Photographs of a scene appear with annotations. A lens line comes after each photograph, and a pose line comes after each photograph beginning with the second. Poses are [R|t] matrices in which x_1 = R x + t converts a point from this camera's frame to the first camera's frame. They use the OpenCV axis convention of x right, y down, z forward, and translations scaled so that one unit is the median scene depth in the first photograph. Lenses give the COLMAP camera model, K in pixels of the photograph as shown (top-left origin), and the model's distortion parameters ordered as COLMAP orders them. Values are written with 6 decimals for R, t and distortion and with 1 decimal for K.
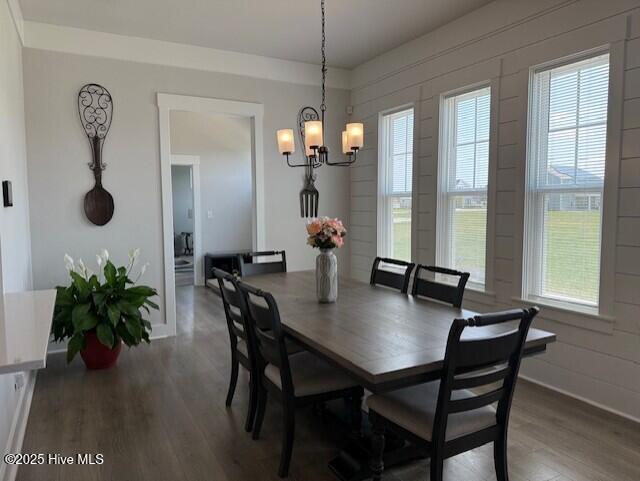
lens RADIAL K [[447.8, 0, 321.3], [0, 447.8, 238.3], [0, 0, 1]] dist [0.043557, -0.068346]
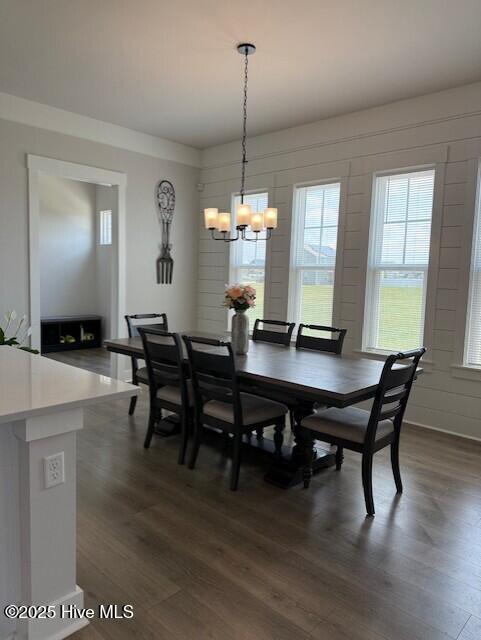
lens RADIAL K [[447.8, 0, 232.0], [0, 447.8, 316.9], [0, 0, 1]] dist [0.043557, -0.068346]
pose [[0.953344, 0.005332, 0.301838, -0.276328], [-0.011339, 0.999771, 0.018155, 0.015078], [-0.301672, -0.020730, 0.953186, -0.105012]]
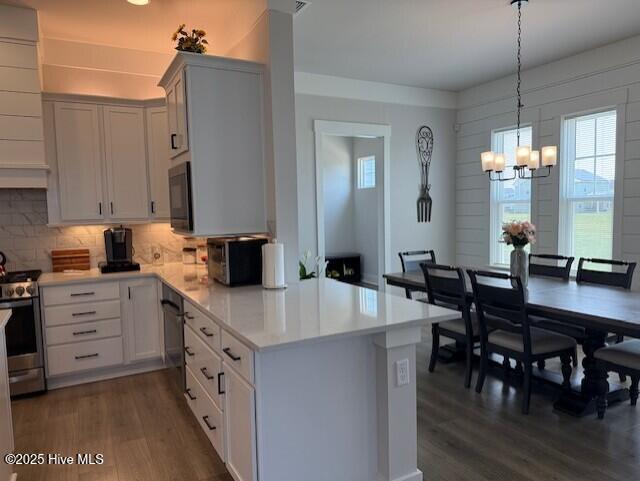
lens RADIAL K [[447.8, 0, 315.2], [0, 447.8, 241.7], [0, 0, 1]] dist [0.043557, -0.068346]
pose [[0.999697, -0.015732, -0.018942, -0.398584], [0.015598, 0.999852, -0.007220, 0.009843], [0.019053, 0.006923, 0.999795, -0.208707]]
